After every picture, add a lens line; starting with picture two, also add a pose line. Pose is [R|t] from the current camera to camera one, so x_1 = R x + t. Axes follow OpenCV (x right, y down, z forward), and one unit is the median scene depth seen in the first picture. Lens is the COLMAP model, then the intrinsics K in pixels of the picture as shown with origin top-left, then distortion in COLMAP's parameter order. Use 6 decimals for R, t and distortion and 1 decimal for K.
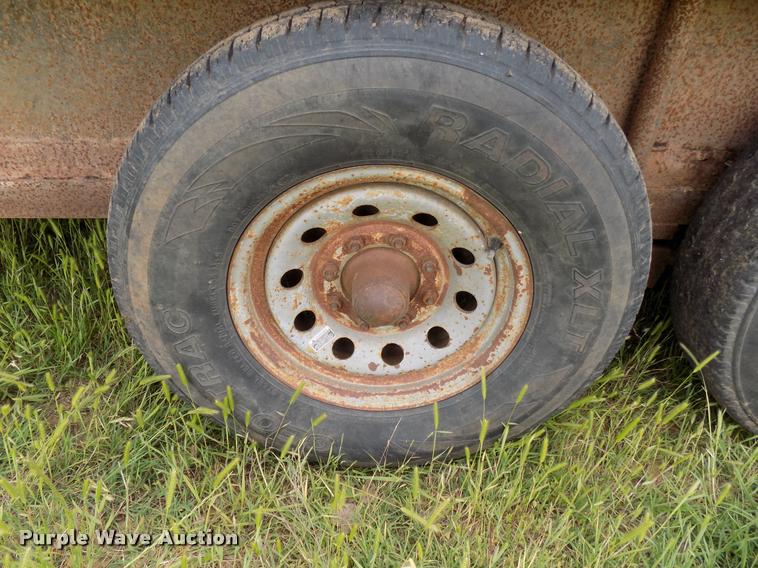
lens RADIAL K [[510.0, 0, 375.3], [0, 510.0, 284.9], [0, 0, 1]] dist [-0.058069, 0.051970]
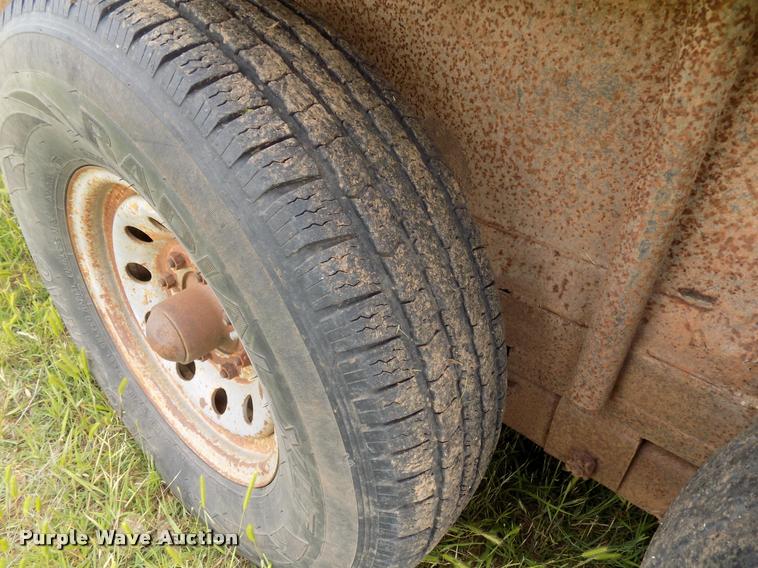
lens RADIAL K [[510.0, 0, 379.5], [0, 510.0, 284.3], [0, 0, 1]] dist [-0.058069, 0.051970]
pose [[0.761118, 0.366916, -0.534857, 0.681546], [-0.380990, 0.920271, 0.089152, -0.243706], [0.524924, 0.135920, 0.840226, 0.445380]]
